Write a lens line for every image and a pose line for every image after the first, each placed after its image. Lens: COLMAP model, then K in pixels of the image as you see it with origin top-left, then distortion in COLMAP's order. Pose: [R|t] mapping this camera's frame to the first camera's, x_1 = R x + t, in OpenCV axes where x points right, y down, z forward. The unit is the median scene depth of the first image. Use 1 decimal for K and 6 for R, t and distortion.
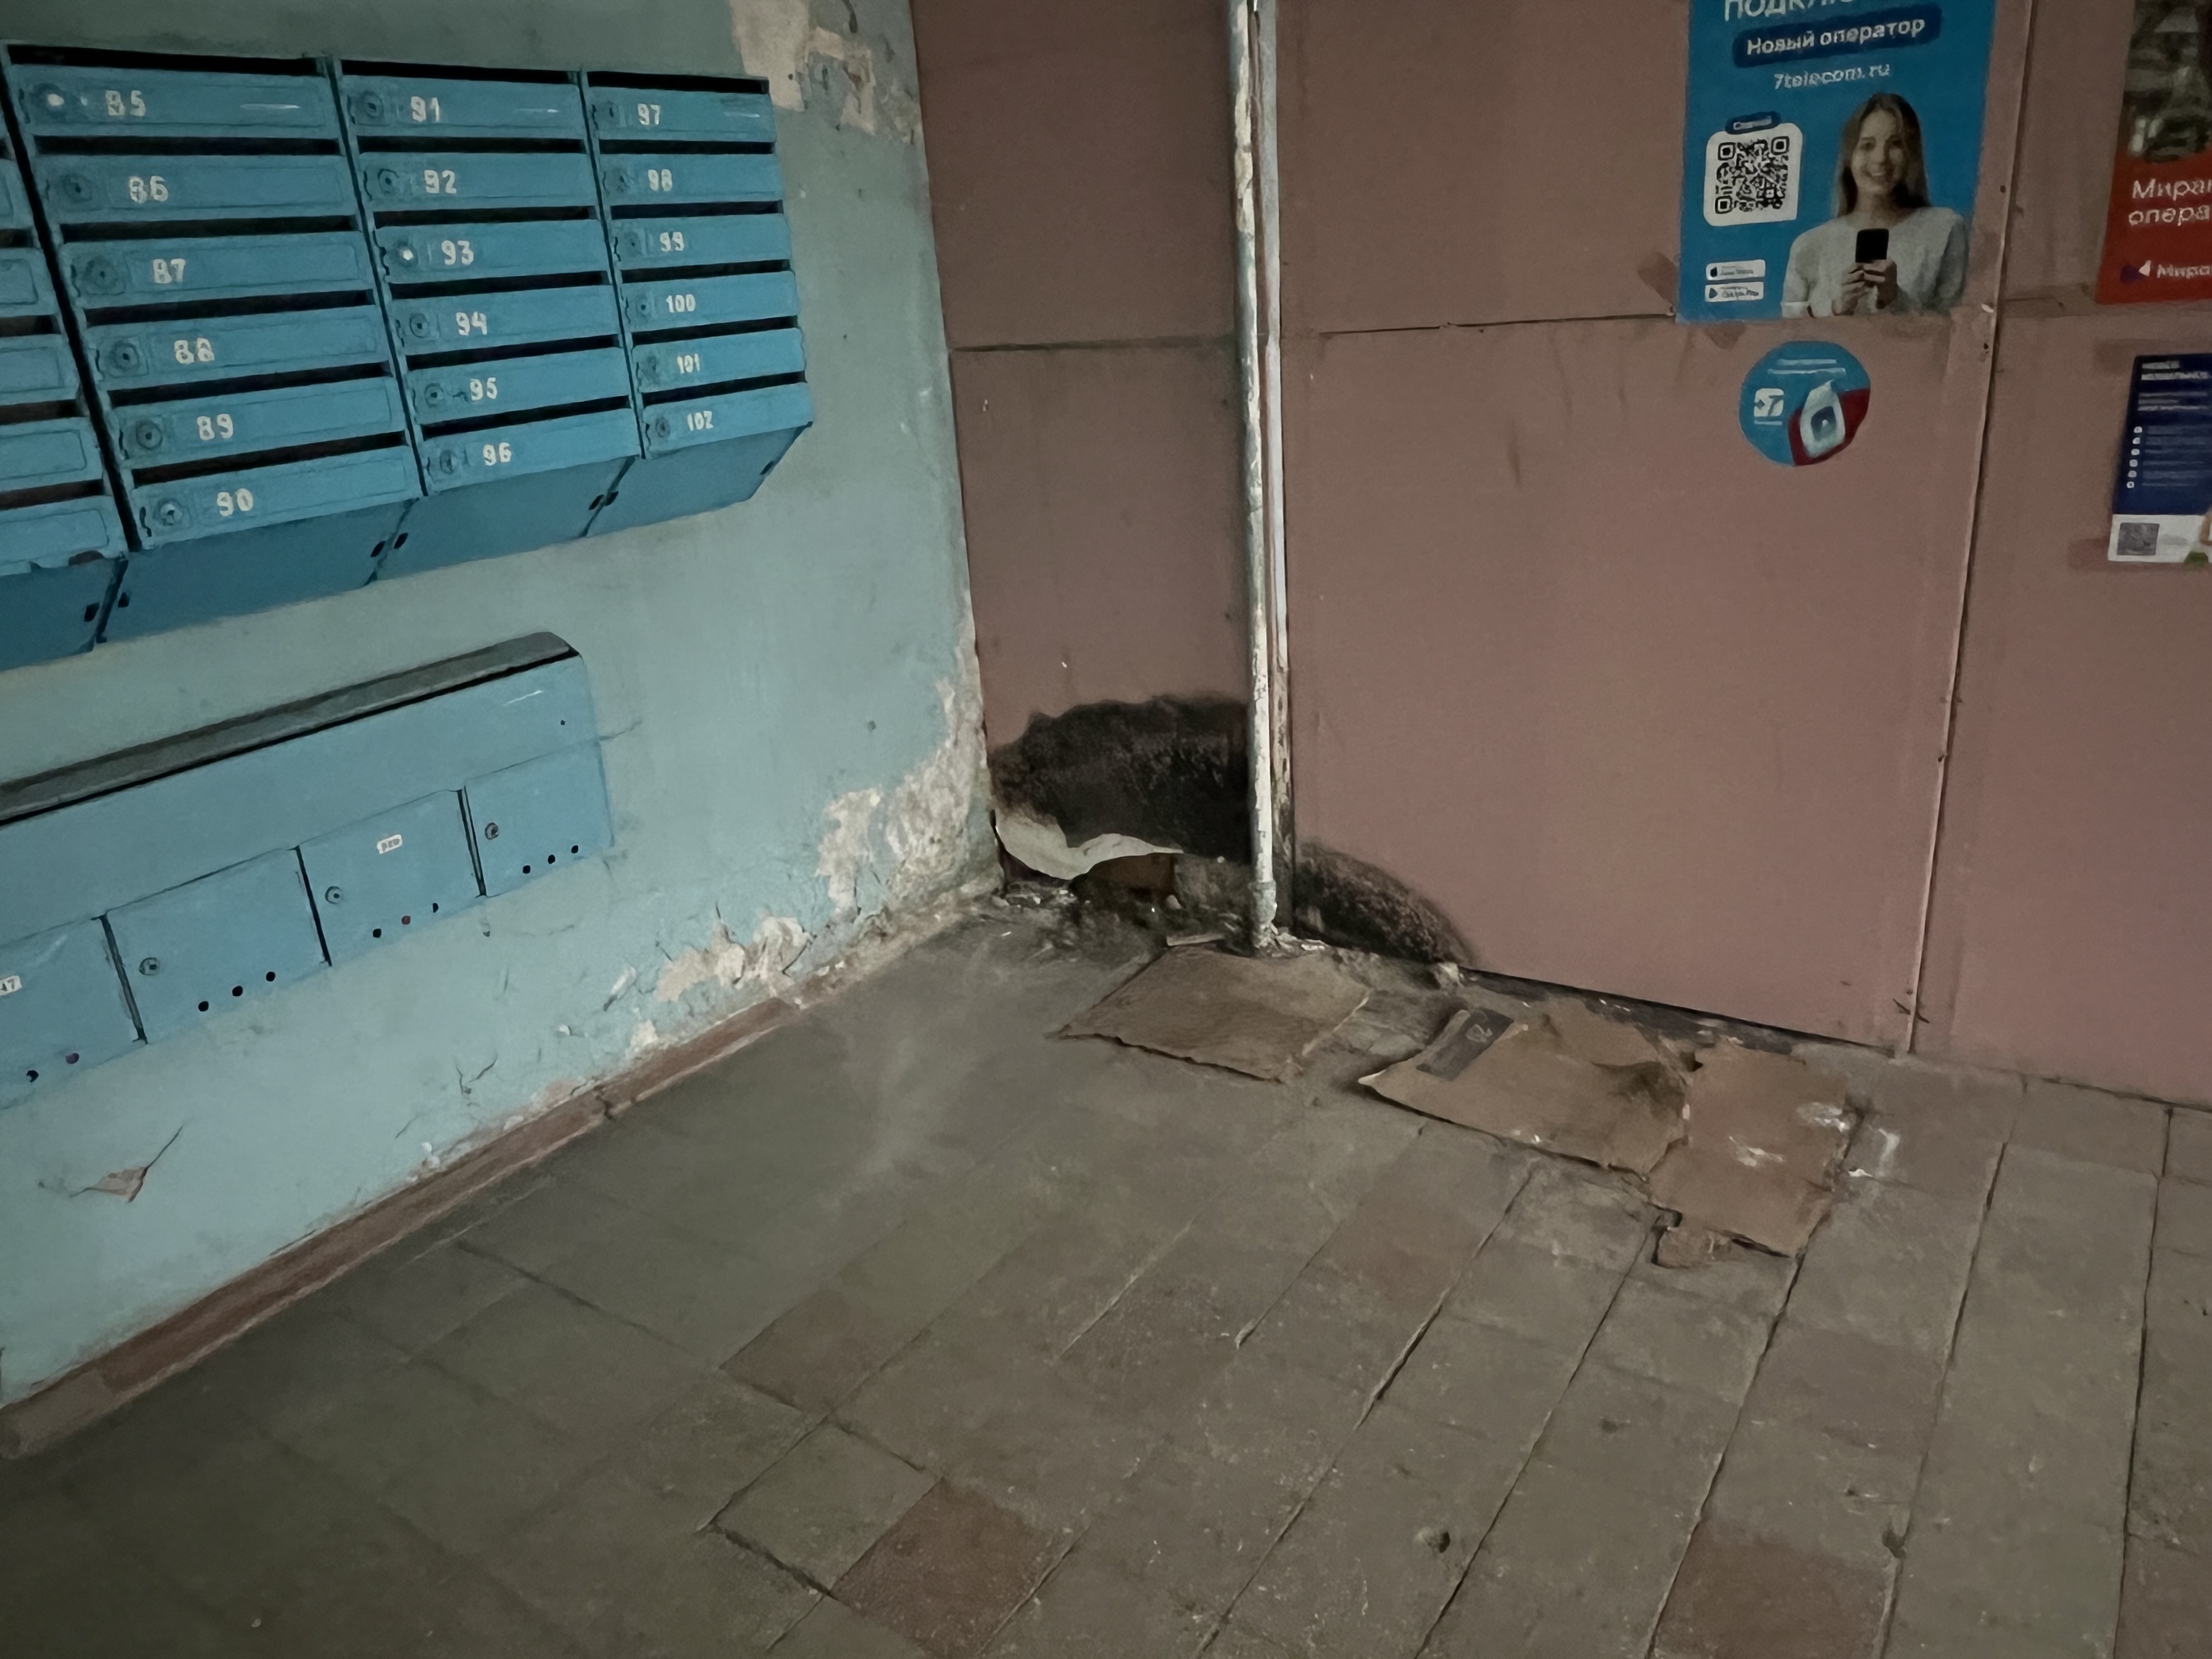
lens RADIAL K [[1561.4, 0, 1096.1], [0, 1561.4, 838.3], [0, 0, 1]] dist [0.013233, -0.012650]
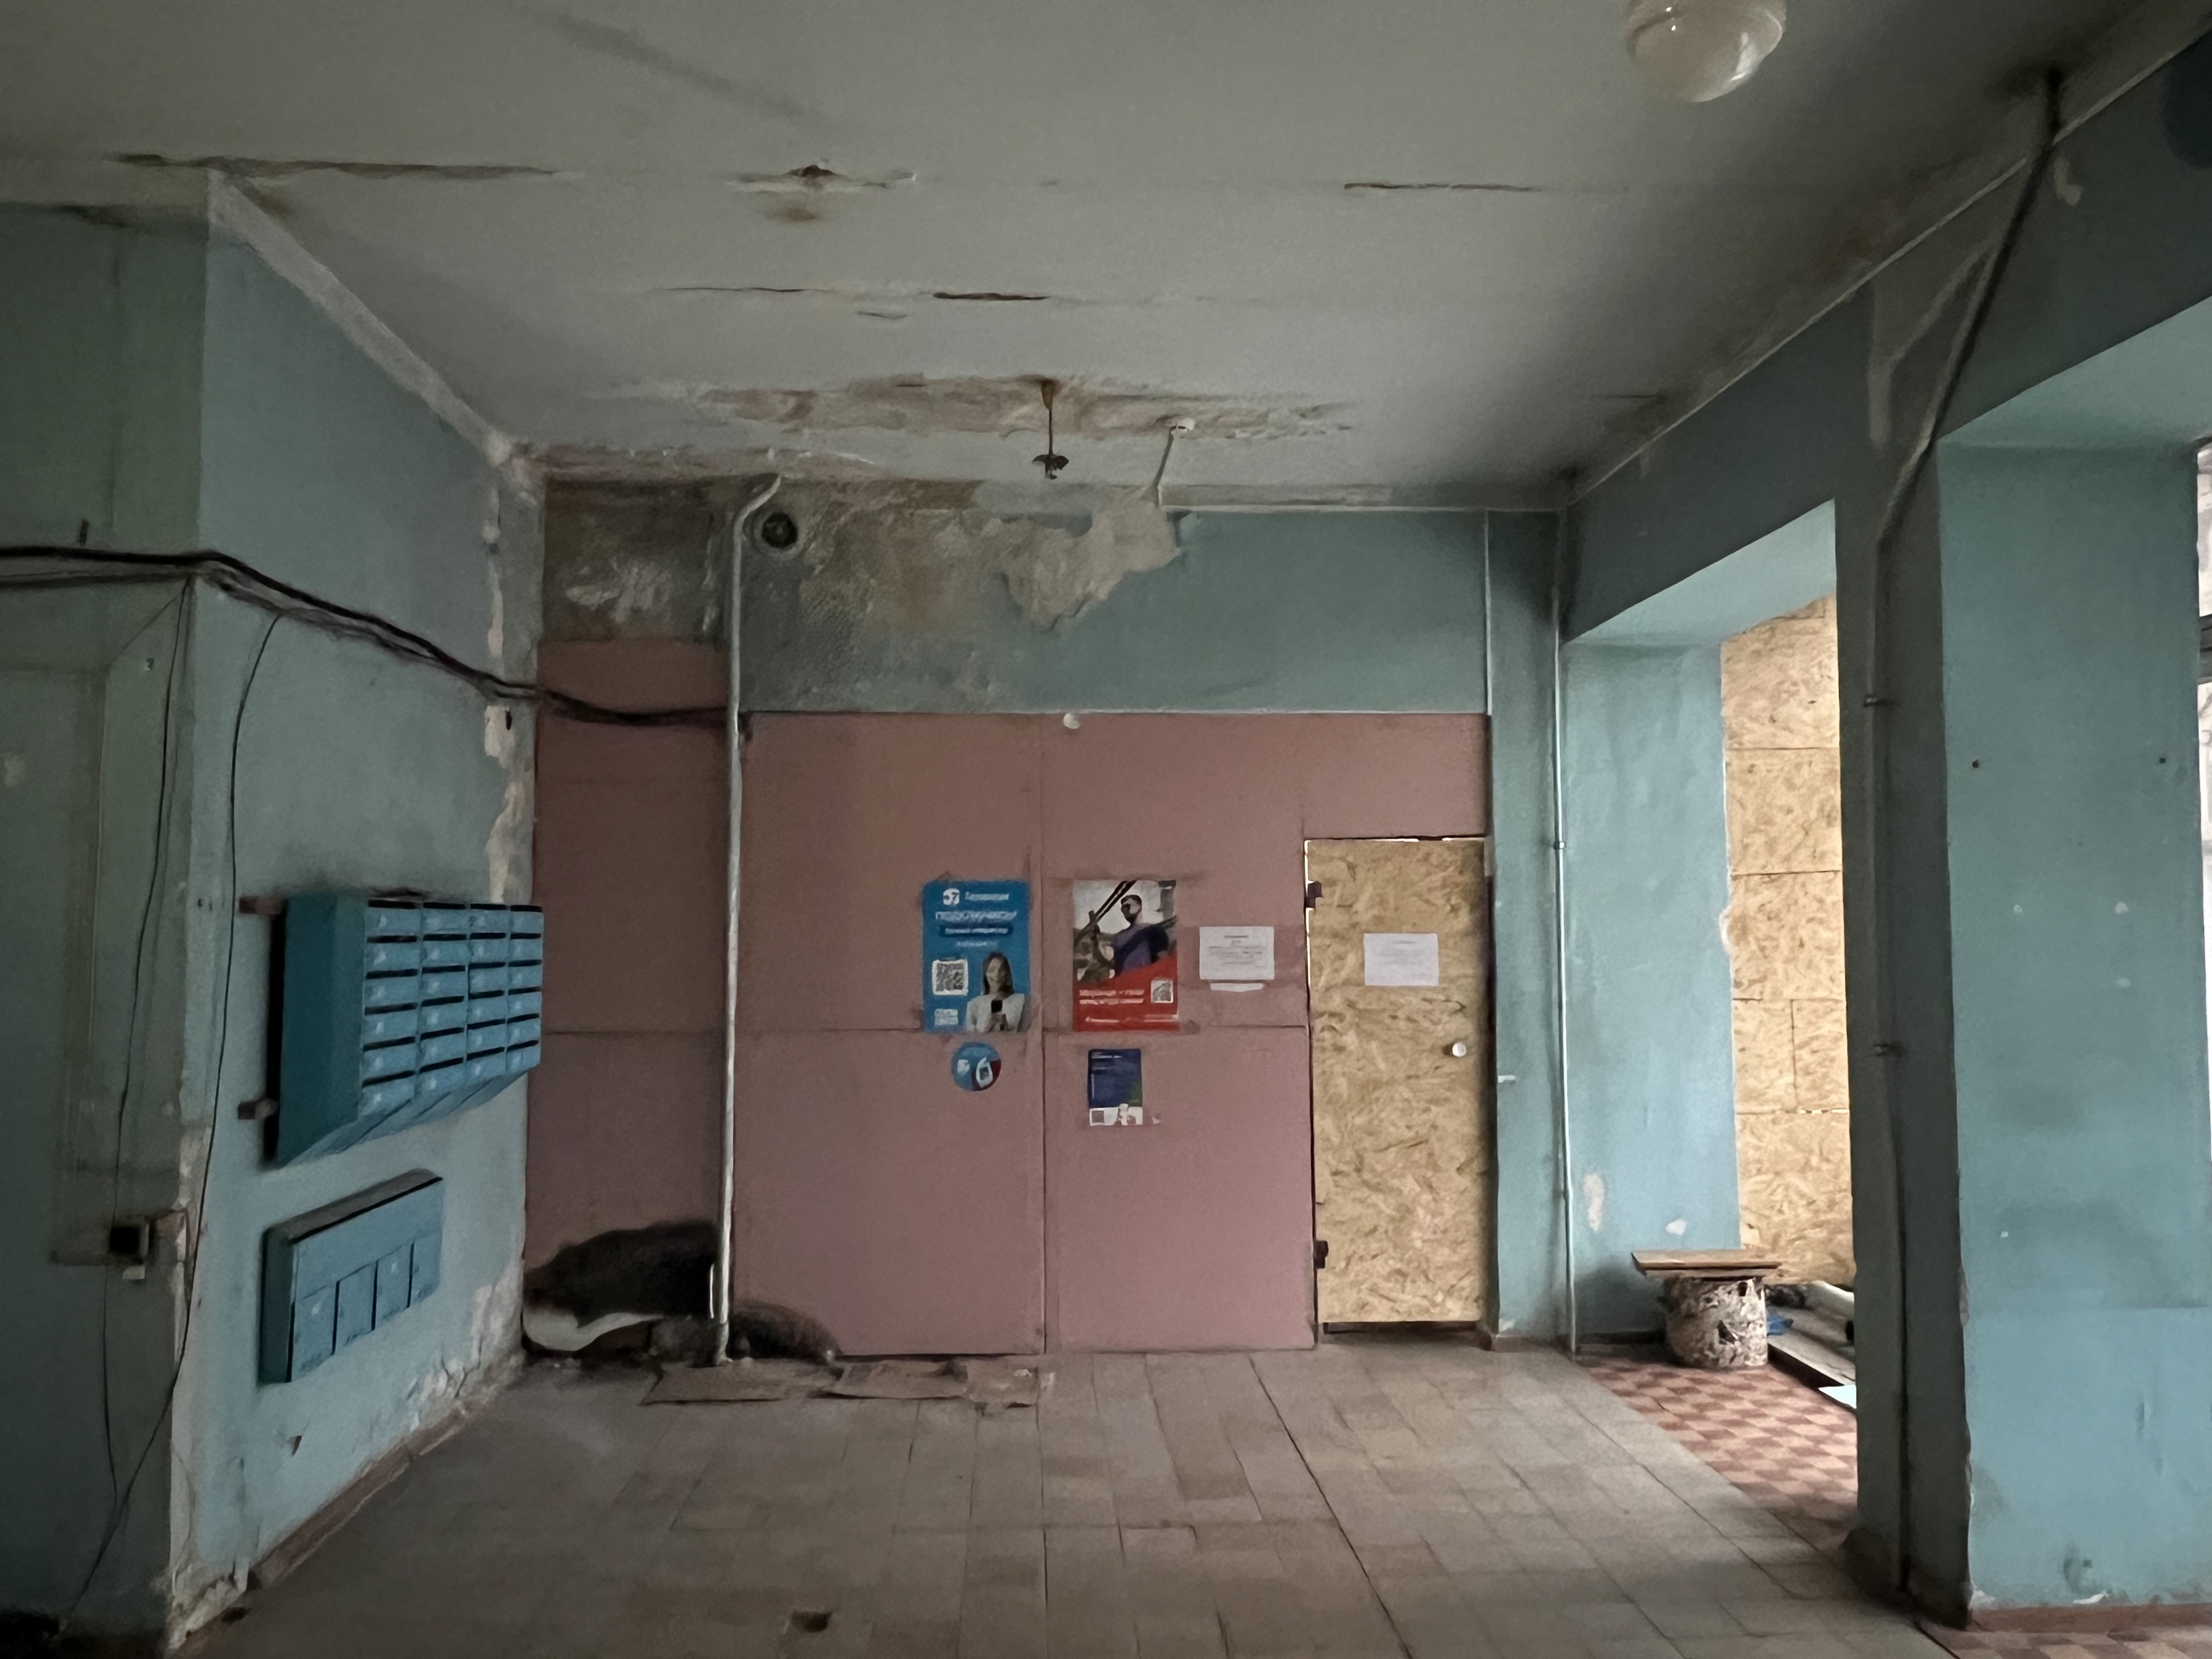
lens RADIAL K [[1658.6, 0, 1103.3], [0, 1658.6, 827.2], [0, 0, 1]] dist [-0.000813, -0.000815]
pose [[0.796050, 0.109599, 0.595224, -0.952877], [0.158143, 0.911634, -0.379359, 0.387555], [-0.584205, 0.396119, 0.708375, -1.074010]]
